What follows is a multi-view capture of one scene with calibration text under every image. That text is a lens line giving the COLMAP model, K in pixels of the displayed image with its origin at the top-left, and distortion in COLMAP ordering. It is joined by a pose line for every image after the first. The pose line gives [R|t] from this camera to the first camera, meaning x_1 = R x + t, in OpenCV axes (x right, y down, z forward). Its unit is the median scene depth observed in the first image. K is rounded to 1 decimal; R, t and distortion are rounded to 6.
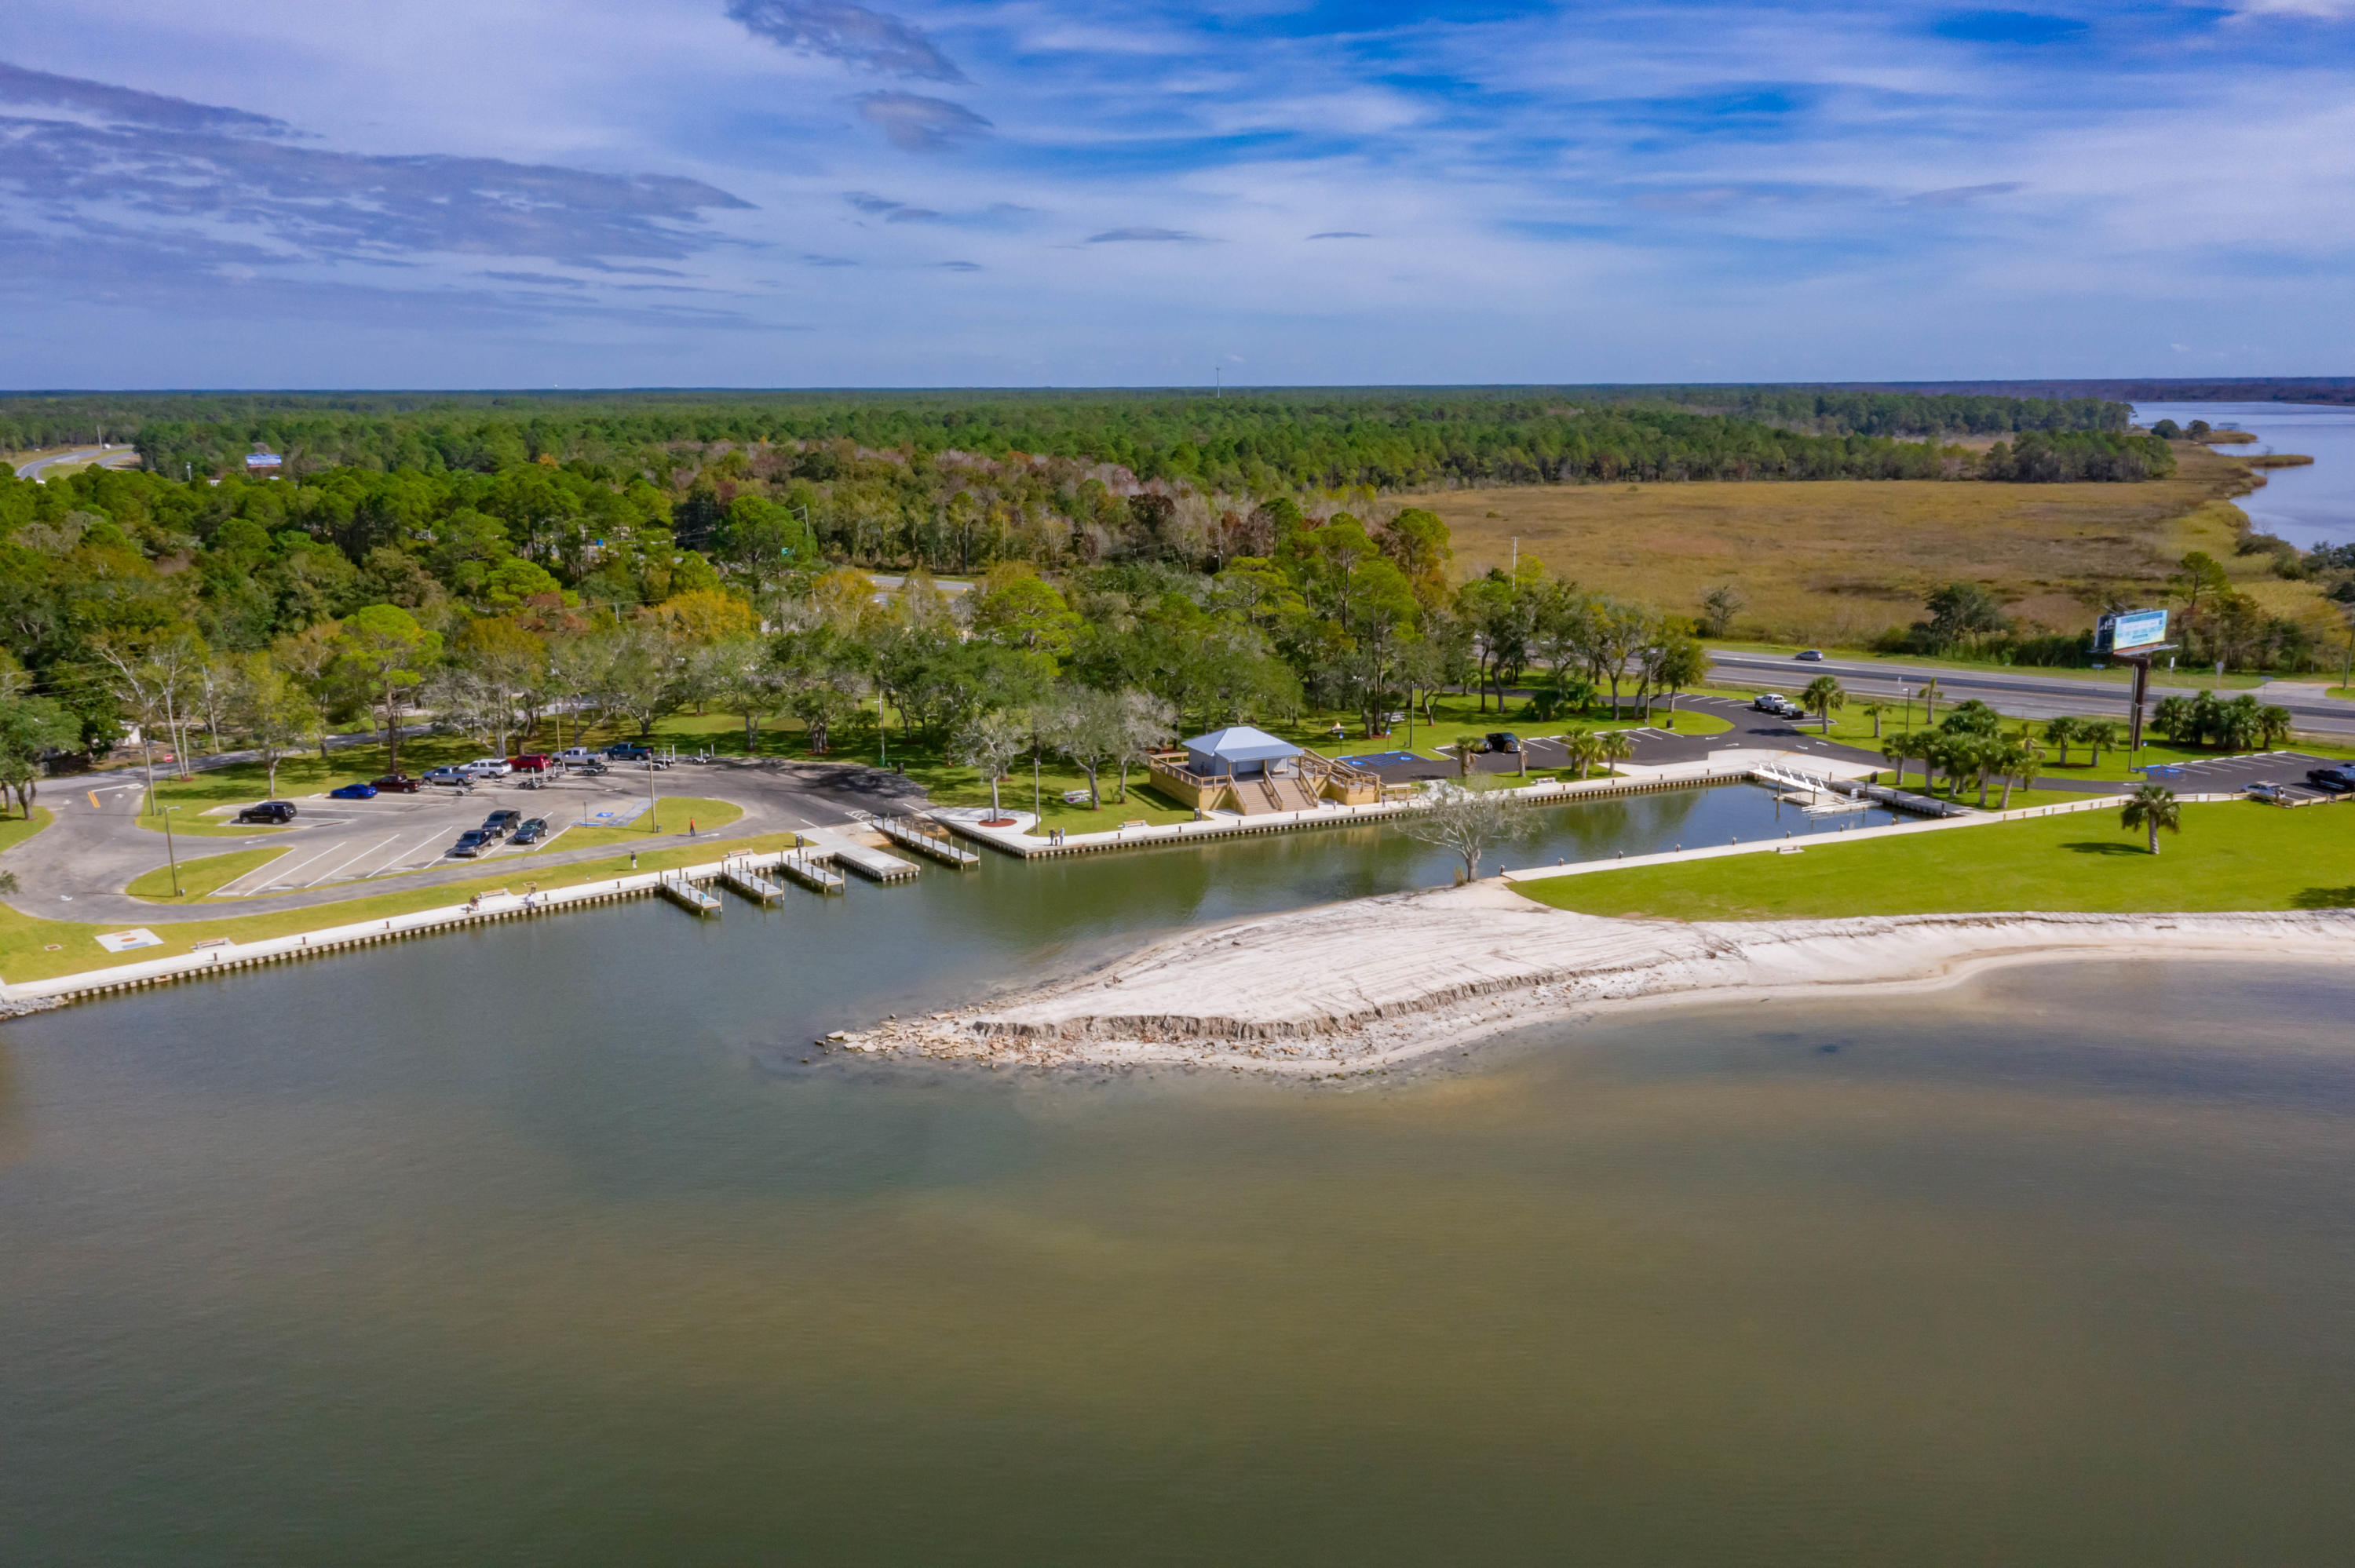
lens RADIAL K [[1878.0, 0, 1177.5], [0, 1878.0, 784.0], [0, 0, 1]] dist [-0.001814, 0.042346]
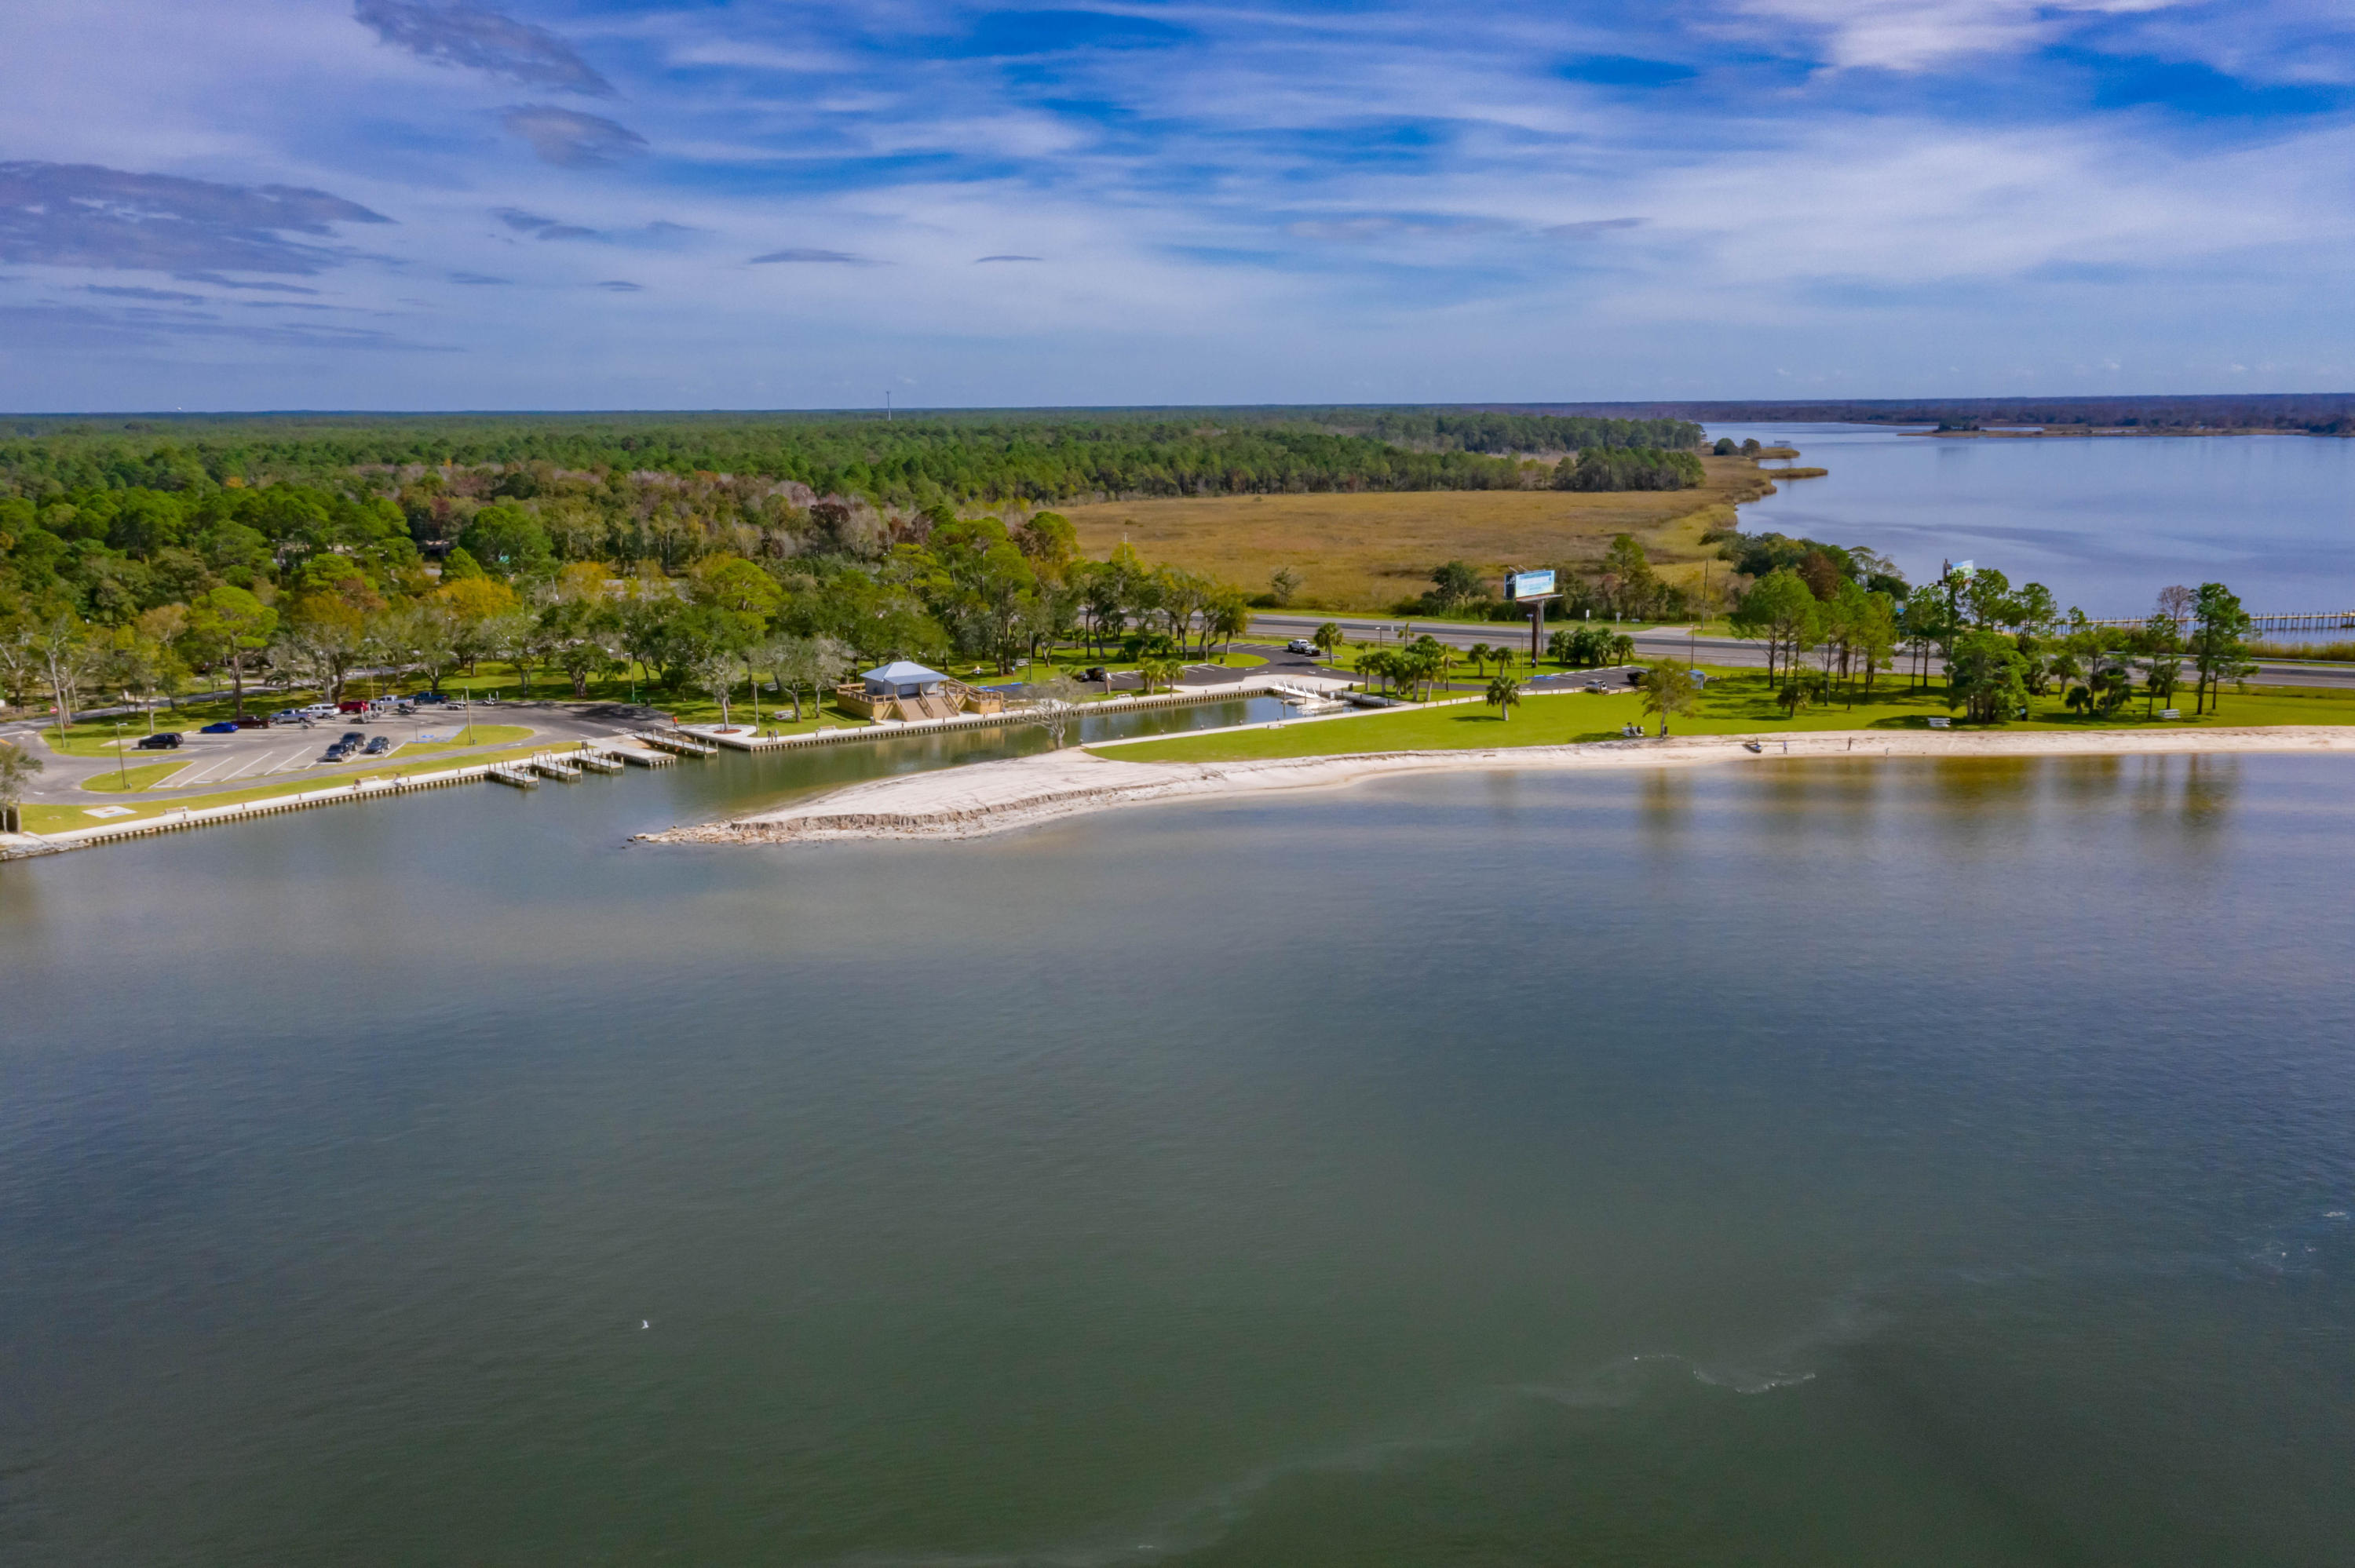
lens RADIAL K [[1868.3, 0, 1178.7], [0, 1868.3, 834.7], [0, 0, 1]] dist [-0.010717, 0.051493]
pose [[0.985555, -0.040630, 0.164412, 0.000820], [0.037987, 0.999094, 0.019194, 0.022967], [-0.165043, -0.012671, 0.986205, -0.115710]]
